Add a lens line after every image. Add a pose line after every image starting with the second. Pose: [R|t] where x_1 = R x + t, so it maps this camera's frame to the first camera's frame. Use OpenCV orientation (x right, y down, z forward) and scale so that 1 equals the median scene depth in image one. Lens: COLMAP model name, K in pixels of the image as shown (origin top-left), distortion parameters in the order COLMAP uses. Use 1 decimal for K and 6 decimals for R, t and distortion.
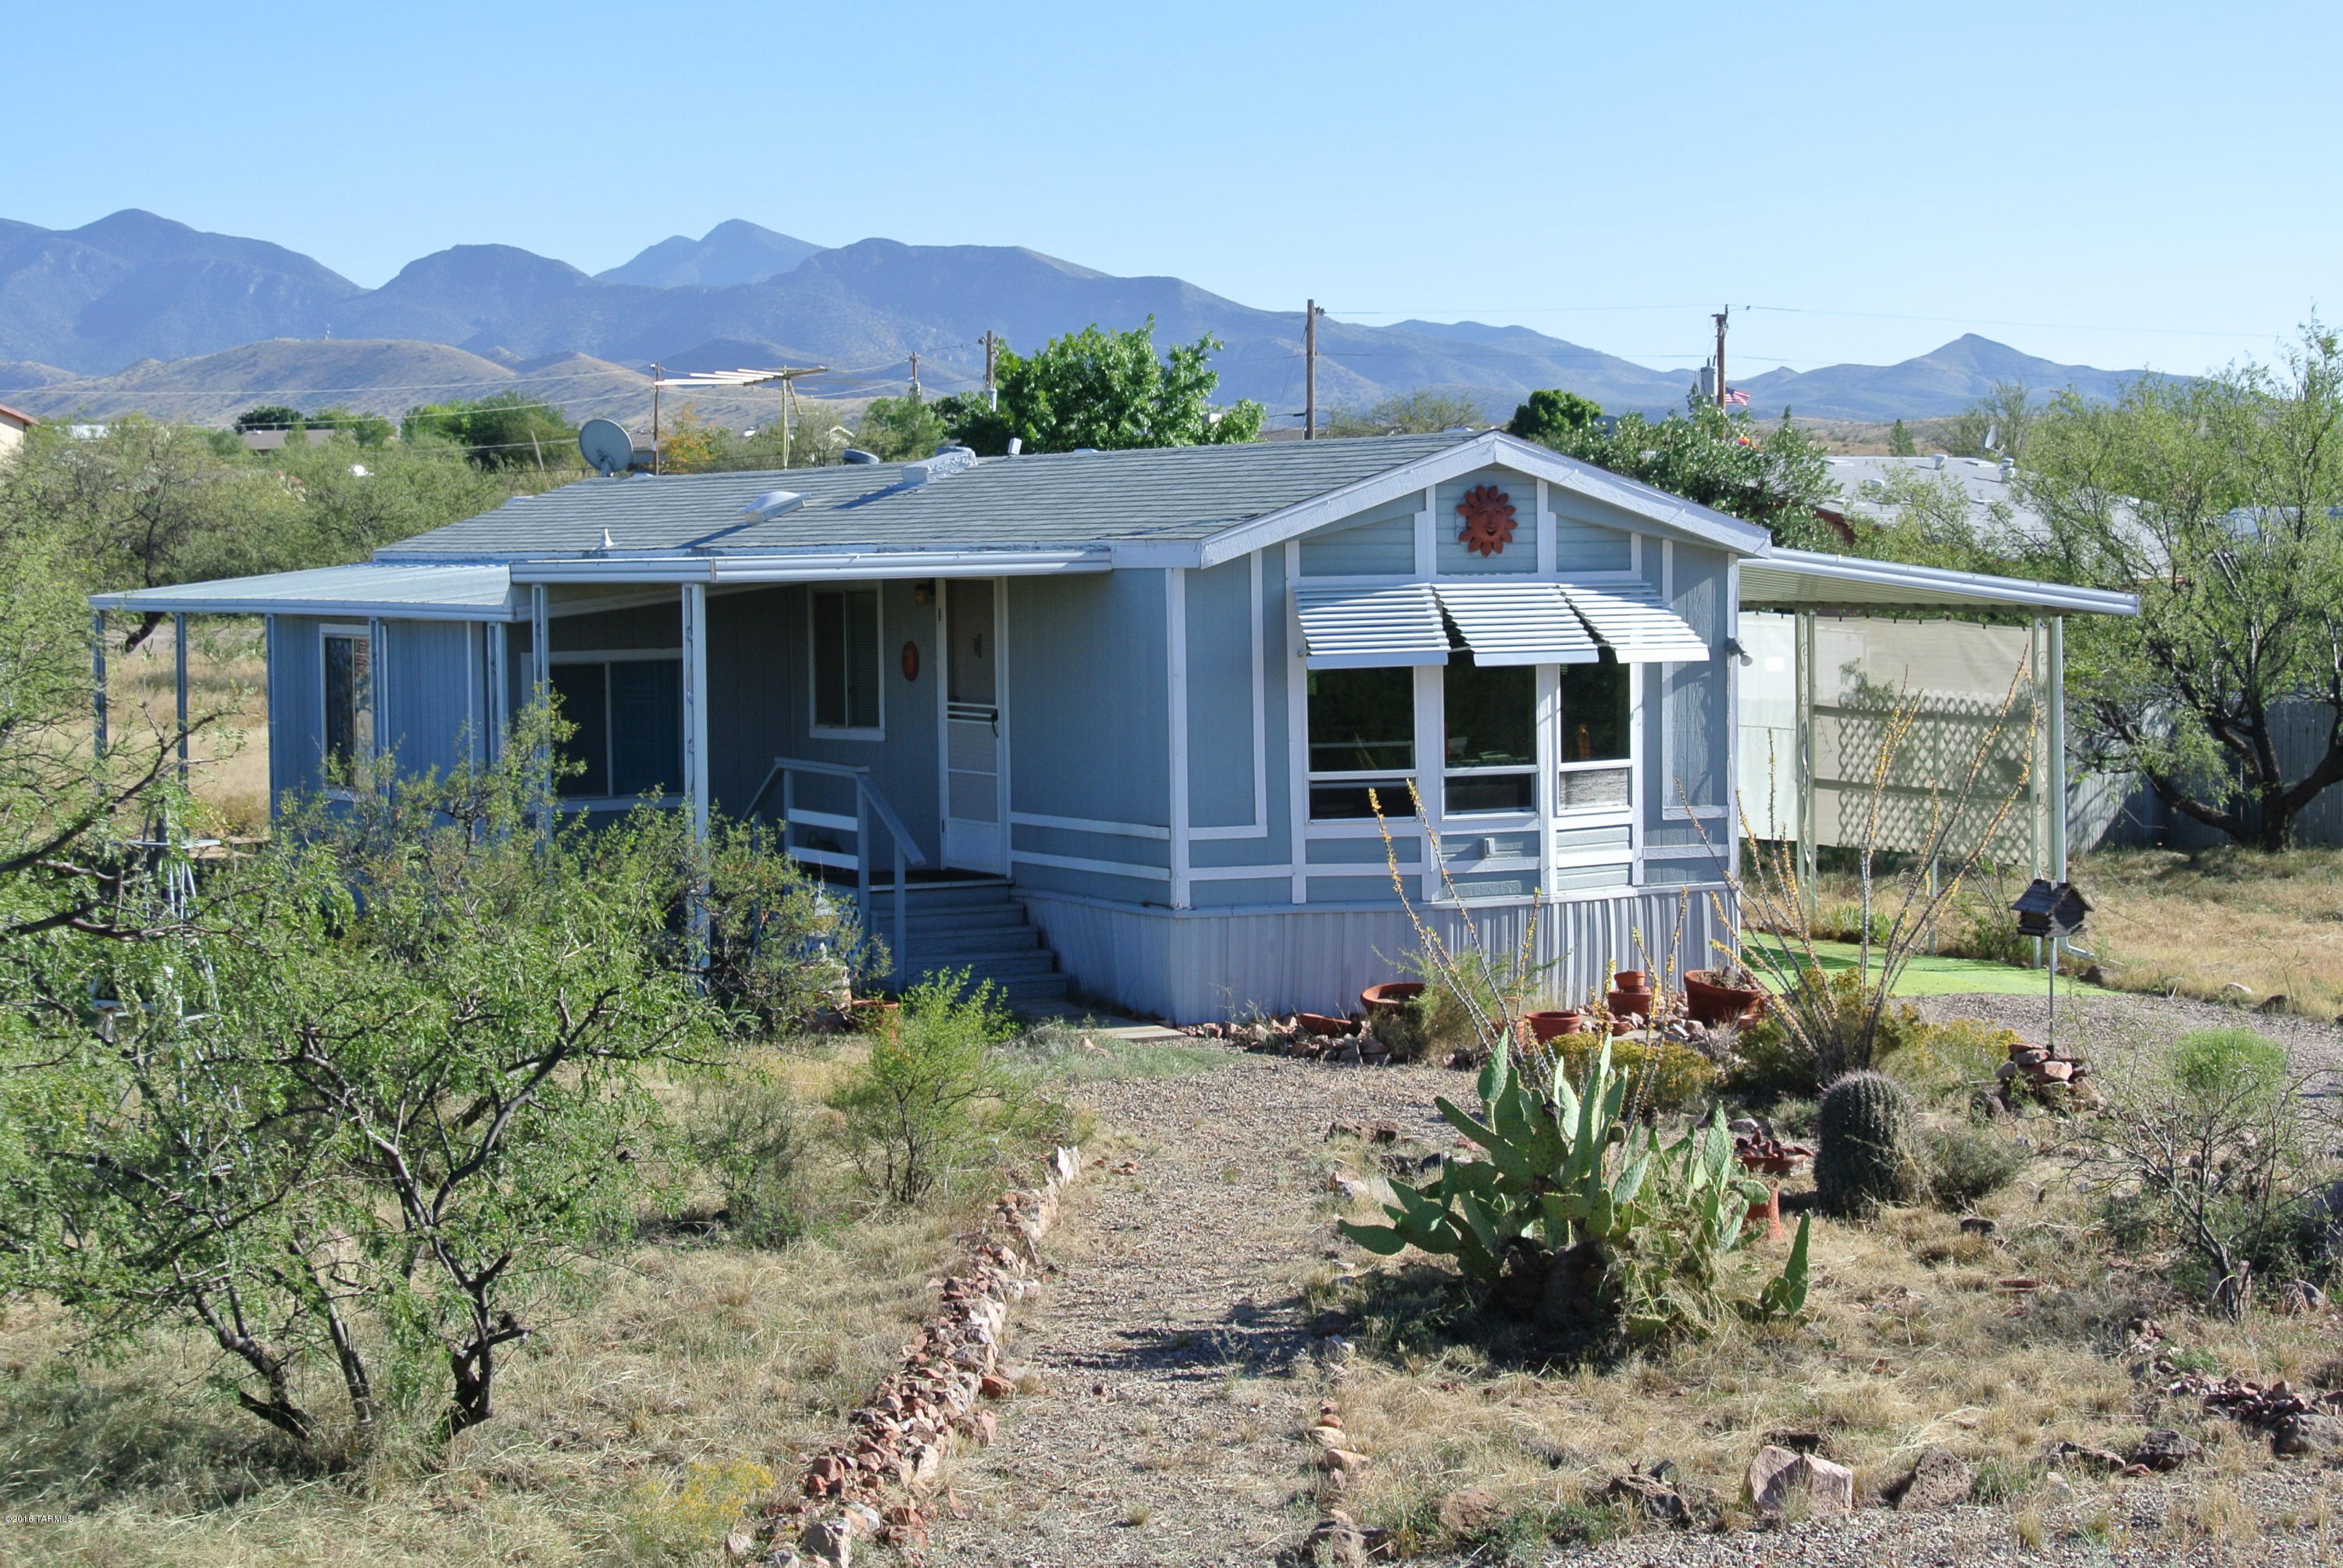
lens RADIAL K [[4783.6, 0, 1159.9], [0, 4783.6, 774.5], [0, 0, 1]] dist [0.009825, 0.000000]
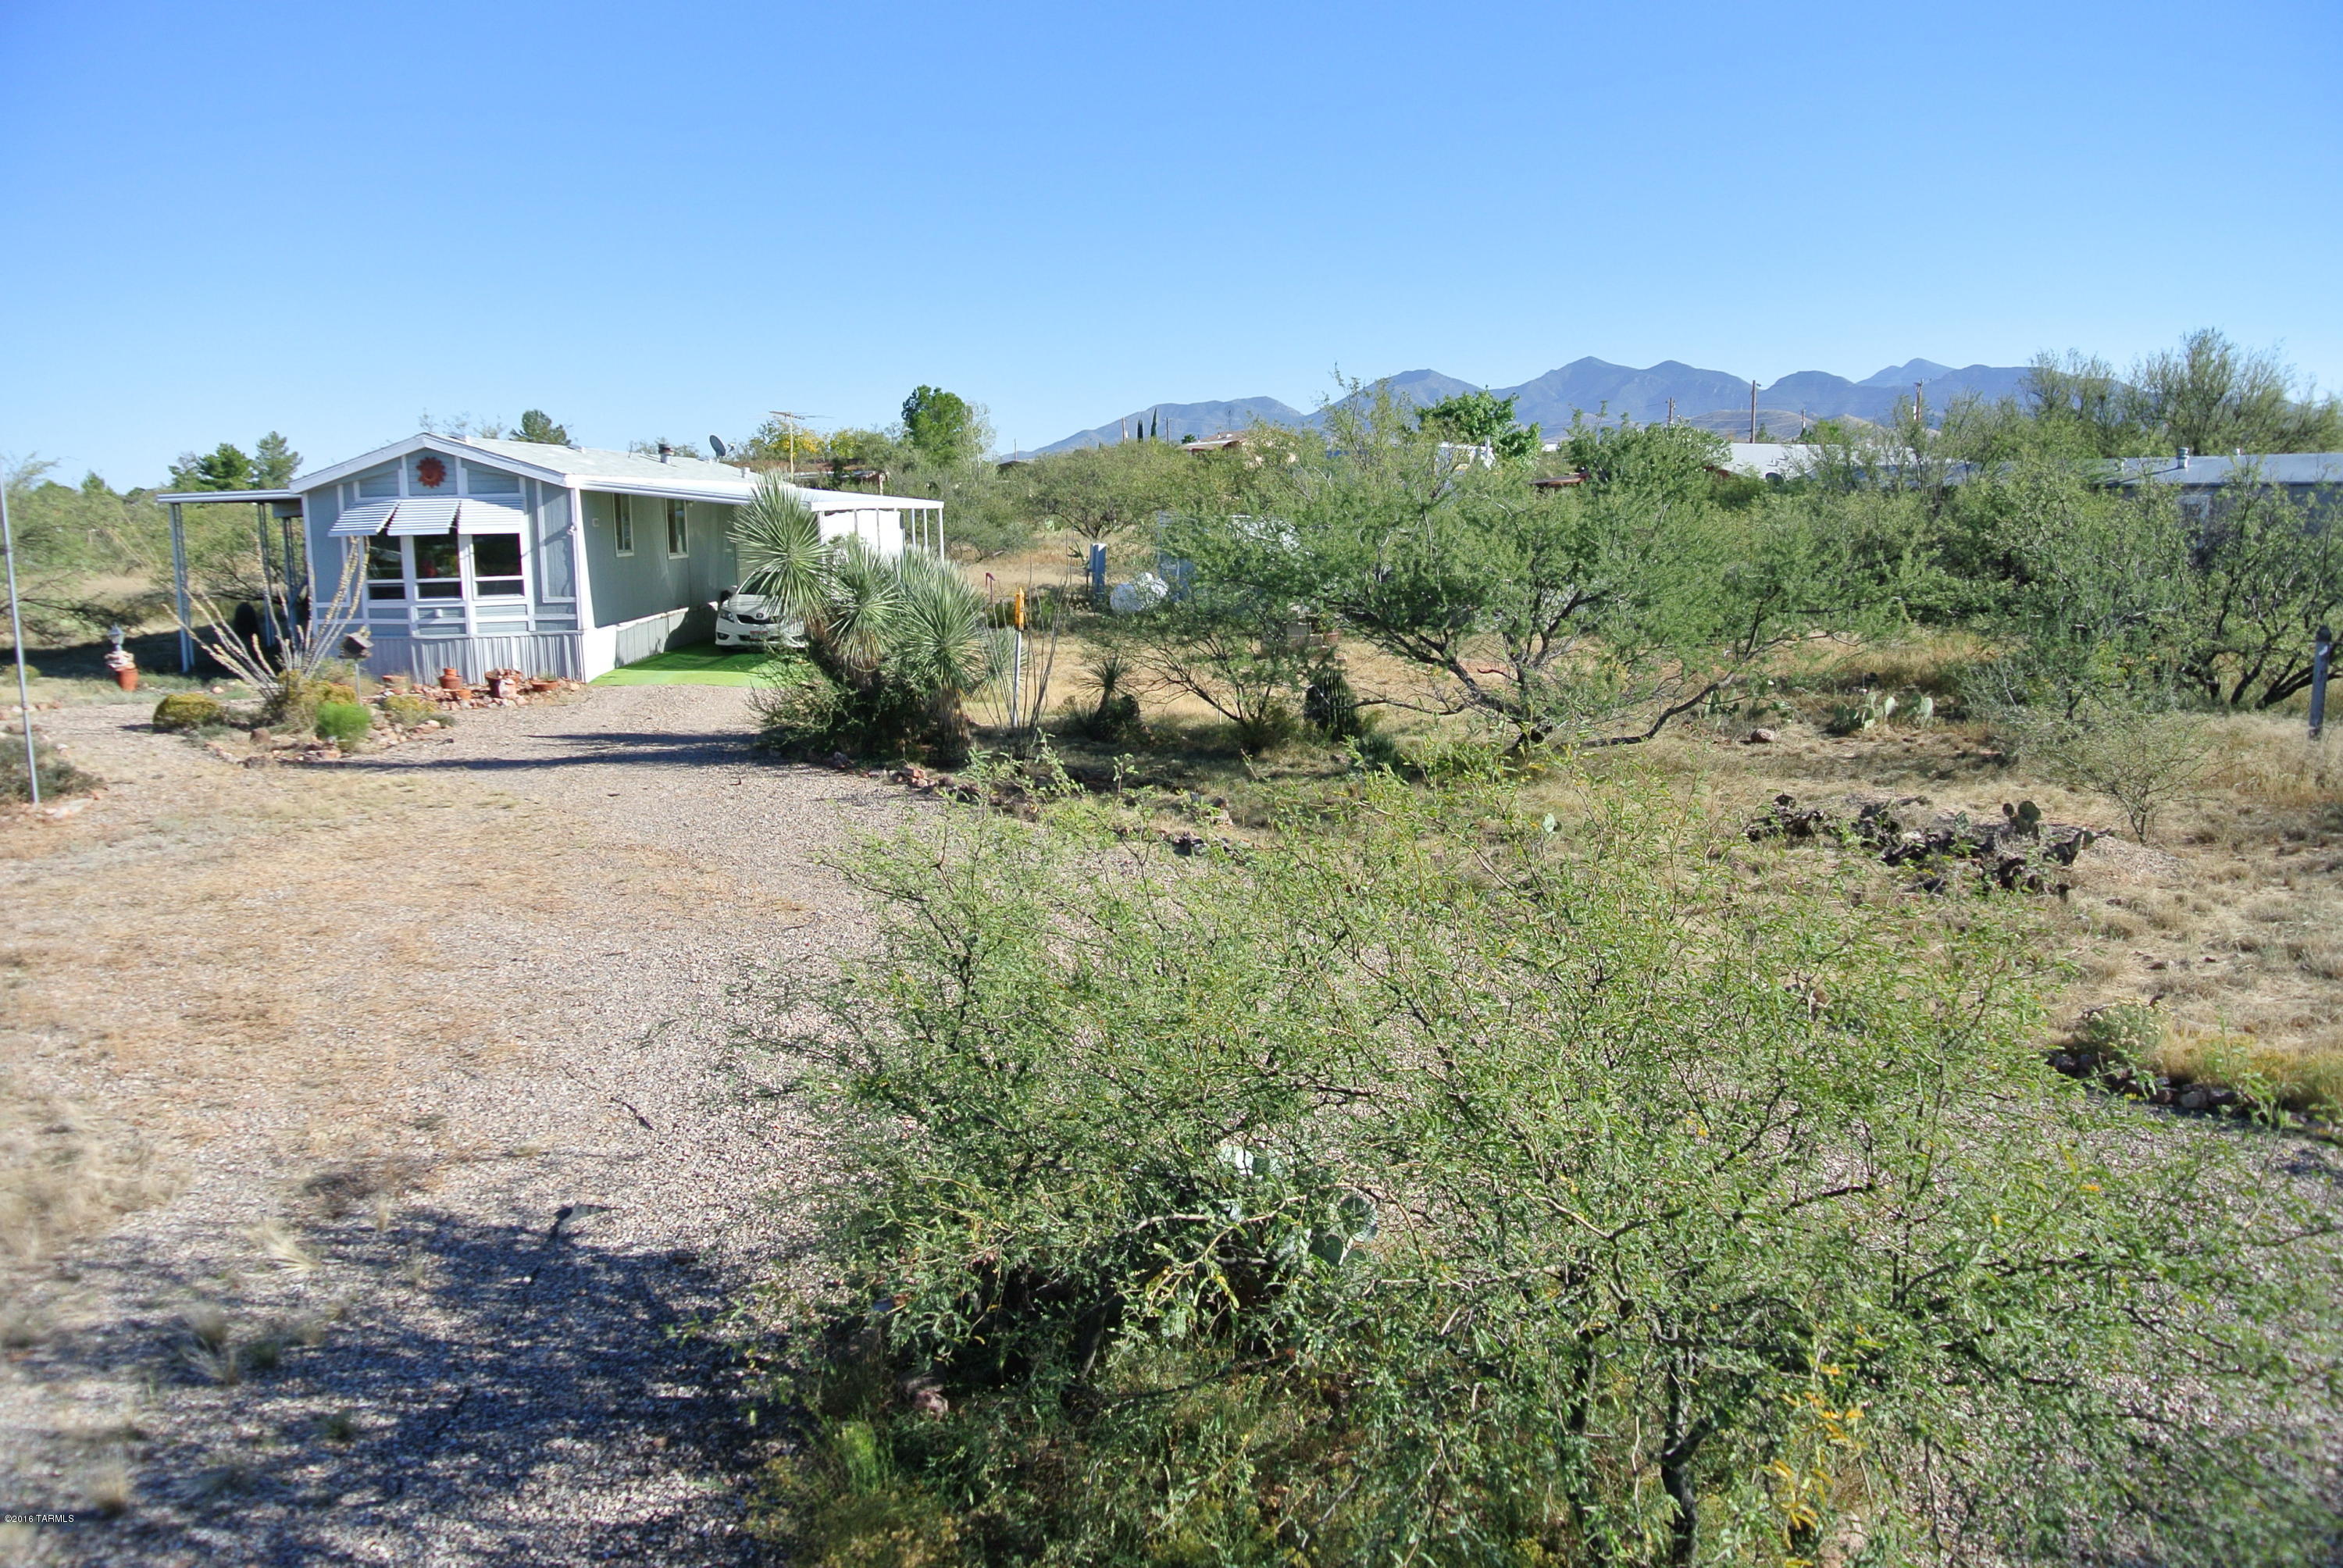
lens RADIAL K [[1820.7, 0, 1161.5], [0, 1820.7, 784.2], [0, 0, 1]] dist [-0.088400, 0.044338]
pose [[0.886247, 0.068432, -0.458130, 0.790564], [-0.016583, 0.993080, 0.116261, -0.009664], [0.462915, -0.095439, 0.881250, 0.381058]]
